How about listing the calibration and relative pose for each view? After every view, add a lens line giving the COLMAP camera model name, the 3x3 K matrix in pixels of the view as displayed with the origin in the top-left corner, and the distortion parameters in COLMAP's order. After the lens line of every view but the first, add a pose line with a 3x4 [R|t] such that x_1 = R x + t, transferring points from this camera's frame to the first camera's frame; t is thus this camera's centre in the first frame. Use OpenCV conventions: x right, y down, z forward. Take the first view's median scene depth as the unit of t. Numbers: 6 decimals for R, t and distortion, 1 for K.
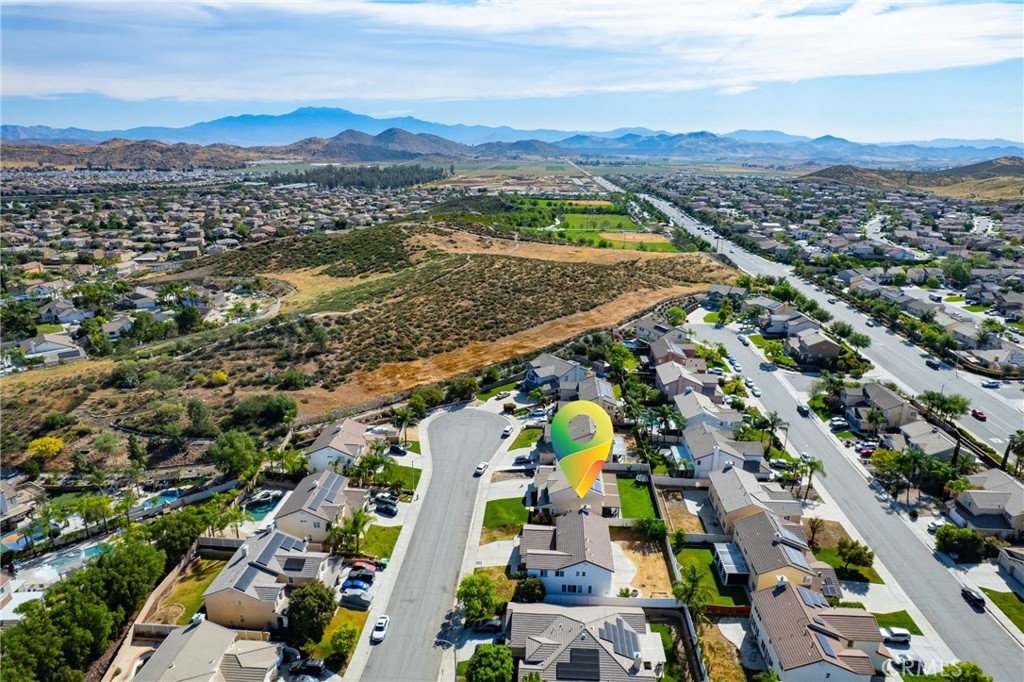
lens RADIAL K [[662.6, 0, 516.4], [0, 662.6, 340.7], [0, 0, 1]] dist [-0.077669, 0.071308]
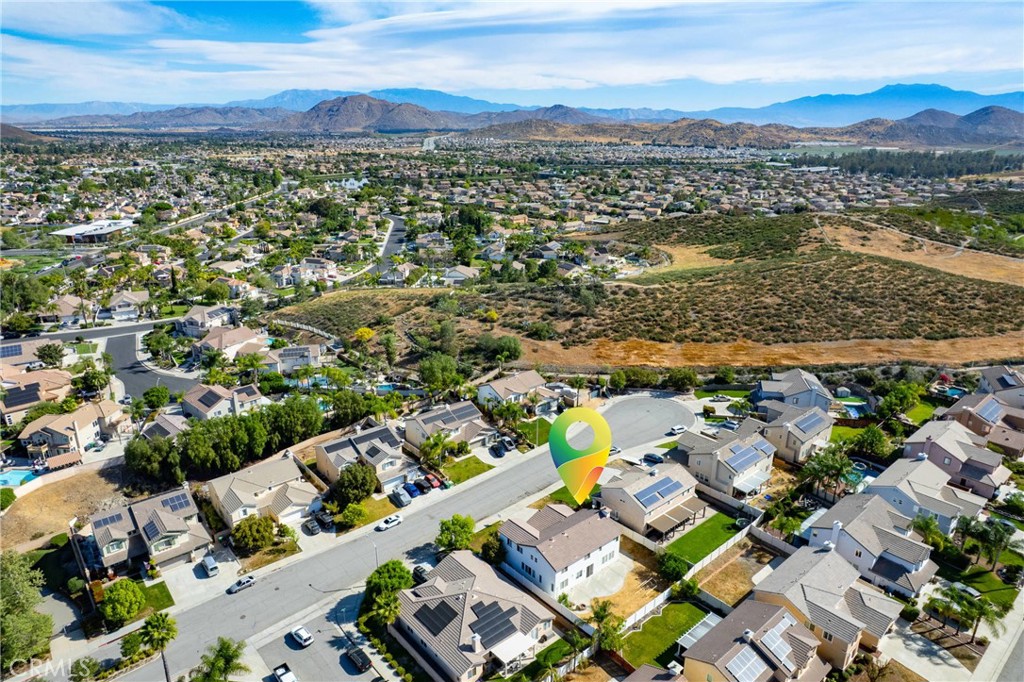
lens RADIAL K [[662.6, 0, 516.4], [0, 662.6, 340.7], [0, 0, 1]] dist [-0.077669, 0.071308]
pose [[0.692901, 0.221040, -0.686316, 0.340635], [-0.202241, 0.973222, 0.109261, -0.033007], [0.692089, 0.063095, 0.719049, 0.124816]]
